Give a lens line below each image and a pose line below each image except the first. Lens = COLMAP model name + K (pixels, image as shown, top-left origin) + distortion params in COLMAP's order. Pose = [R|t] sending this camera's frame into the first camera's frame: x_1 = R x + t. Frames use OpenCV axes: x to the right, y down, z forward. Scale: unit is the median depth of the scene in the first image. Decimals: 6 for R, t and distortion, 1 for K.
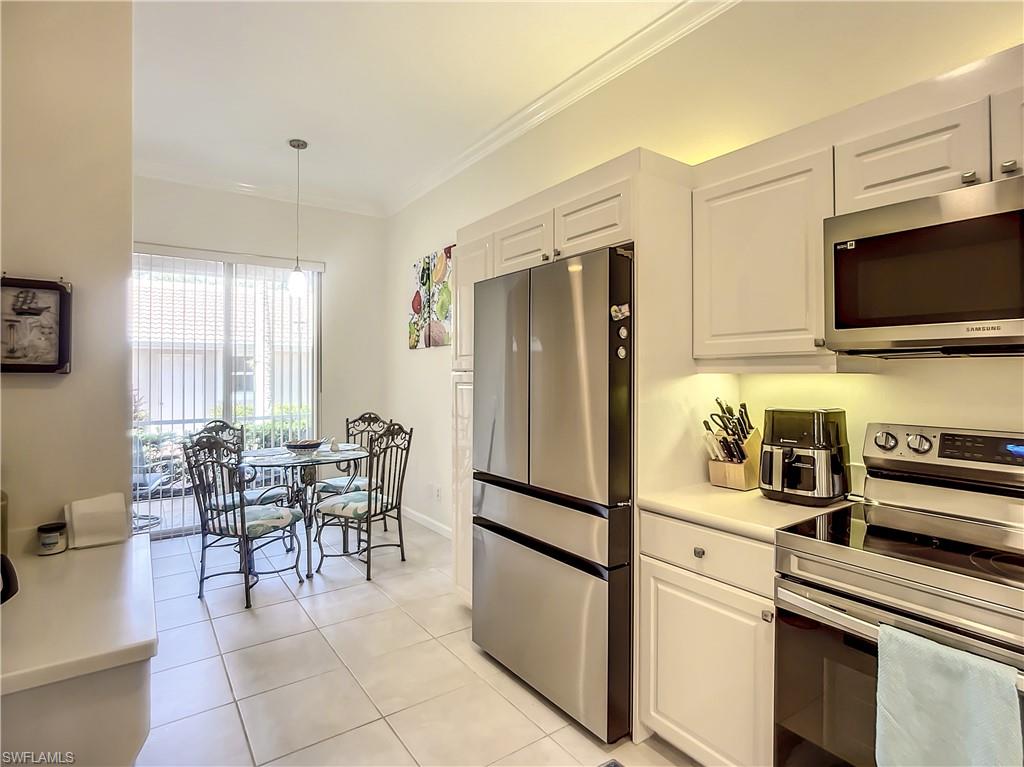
lens RADIAL K [[532.9, 0, 513.7], [0, 532.9, 371.2], [0, 0, 1]] dist [0.000549, -0.000037]
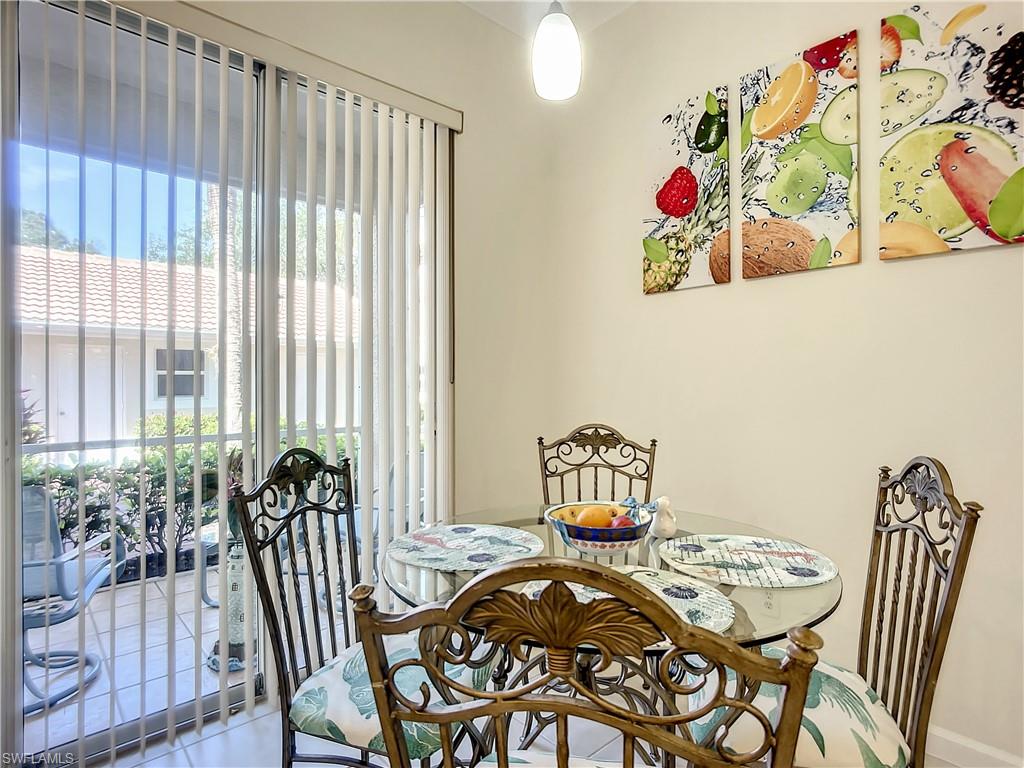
lens RADIAL K [[549.8, 0, 512.0], [0, 549.8, 384.0], [0, 0, 1]] dist [-0.014463, -0.000159]
pose [[0.993166, 0.005074, 0.116599, -0.395018], [-0.005641, 0.999974, 0.004536, 0.041495], [-0.116573, -0.005163, 0.993169, 0.543862]]
